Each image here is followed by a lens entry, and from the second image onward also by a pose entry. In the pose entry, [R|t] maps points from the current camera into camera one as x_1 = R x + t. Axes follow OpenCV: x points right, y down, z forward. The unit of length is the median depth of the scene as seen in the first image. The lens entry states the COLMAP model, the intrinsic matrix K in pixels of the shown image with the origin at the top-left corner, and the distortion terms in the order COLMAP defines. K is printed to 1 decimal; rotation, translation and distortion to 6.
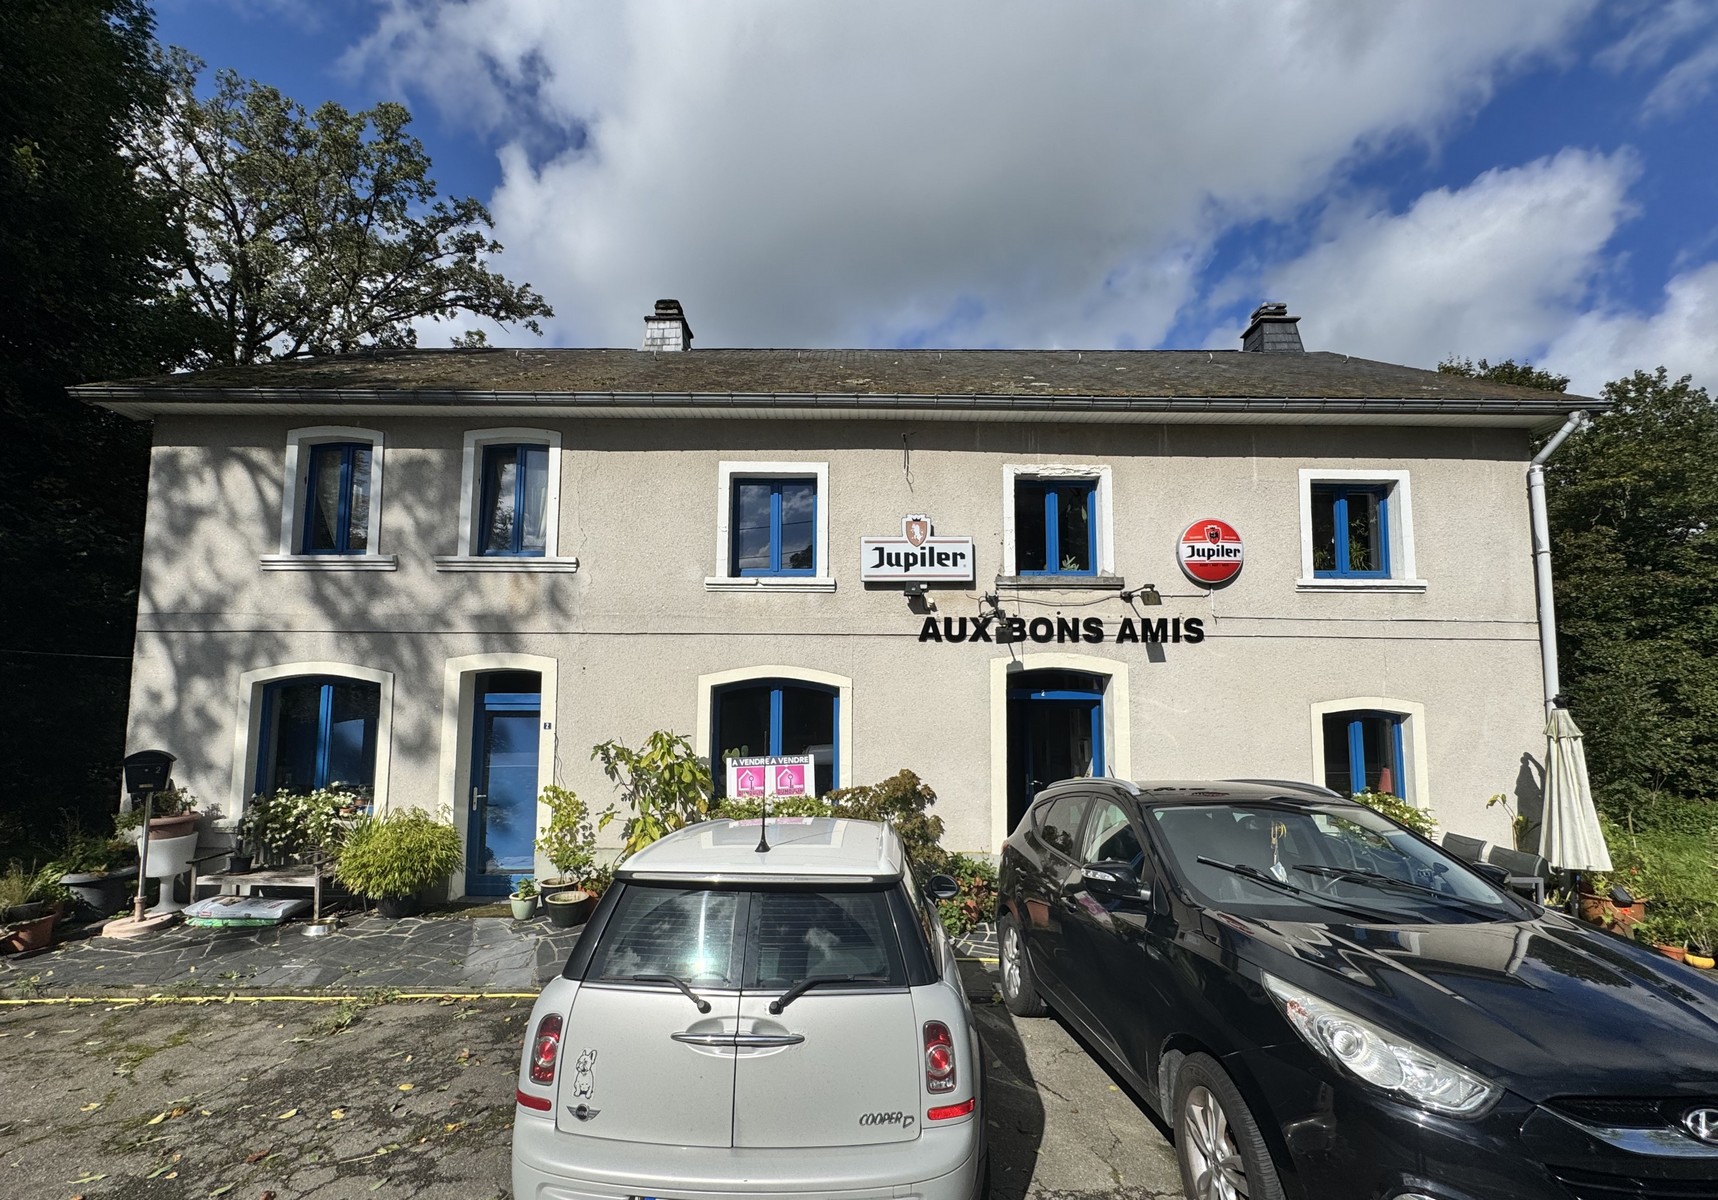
lens RADIAL K [[738.7, 0, 858.4], [0, 738.7, 606.0], [0, 0, 1]] dist [-0.004733, -0.000182]
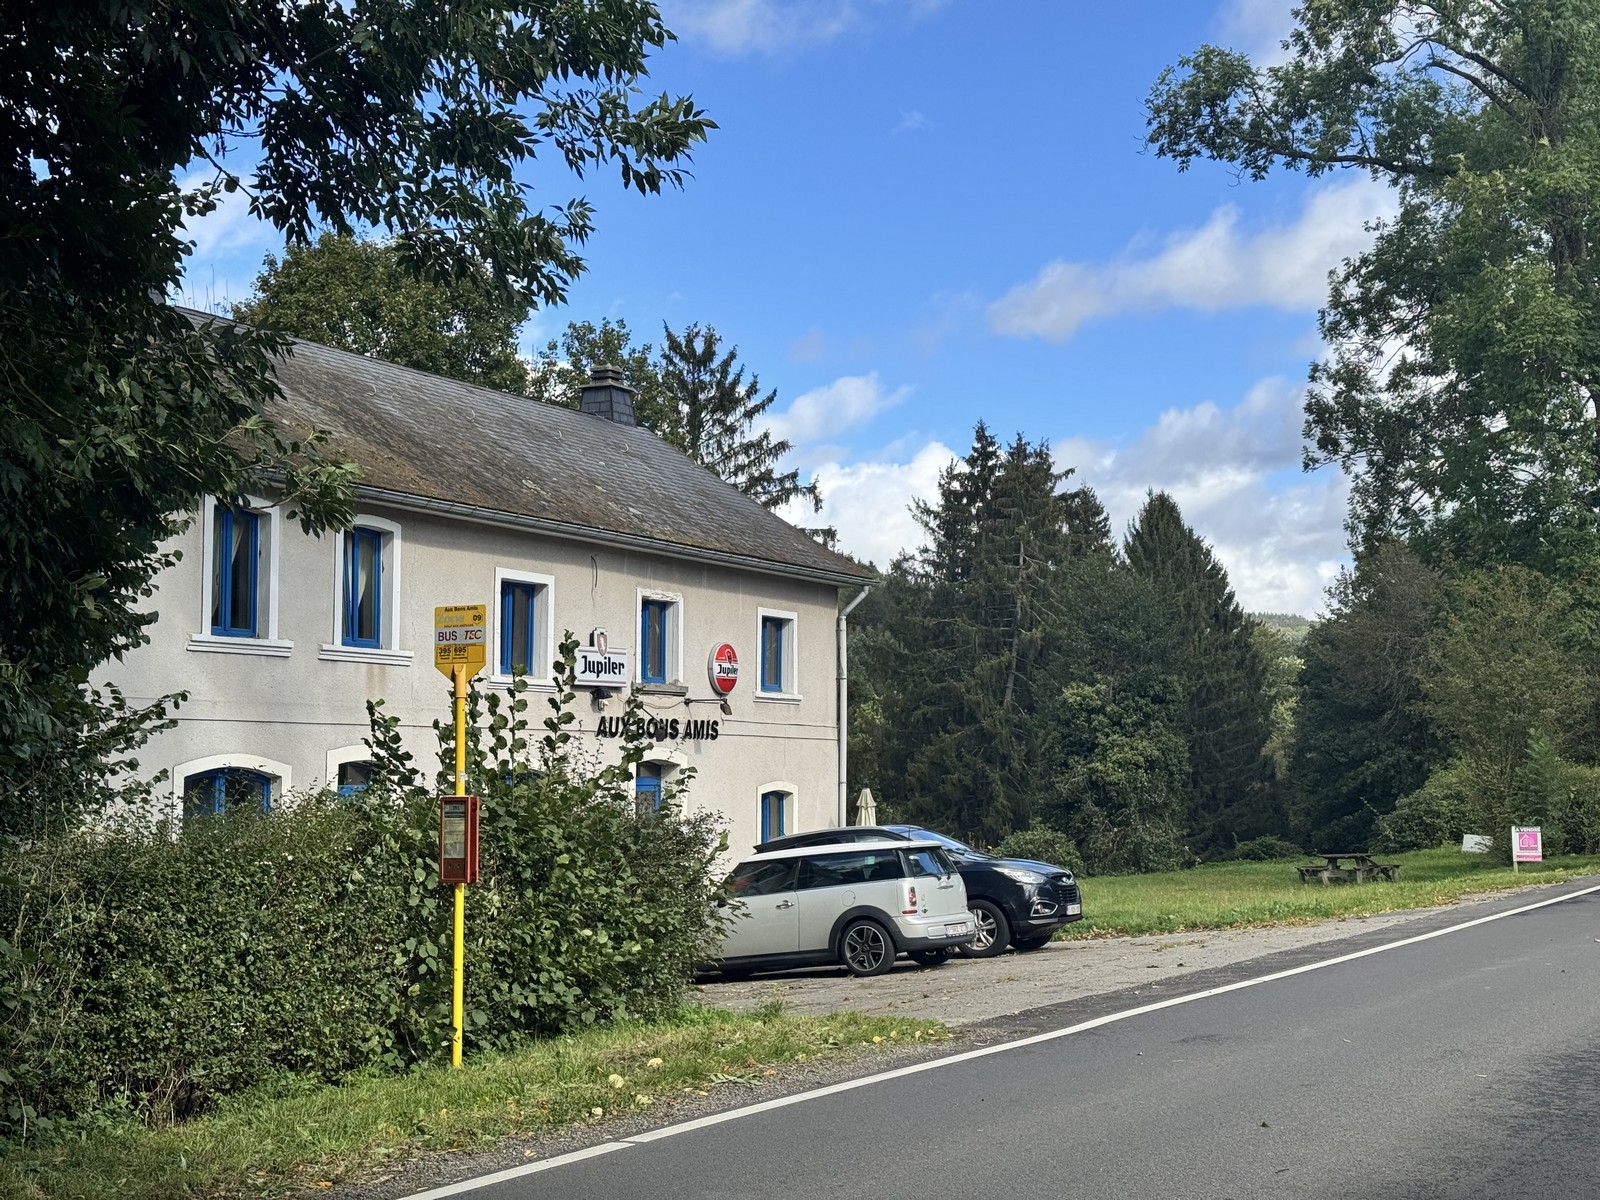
lens RADIAL K [[2239.9, 0, 799.8], [0, 2239.9, 599.5], [0, 0, 1]] dist [-0.007022, 0.000000]
pose [[0.454279, 0.061878, 0.888708, -2.942961], [-0.089164, 0.995734, -0.023752, -0.113581], [-0.886386, -0.068451, 0.457859, -0.896295]]
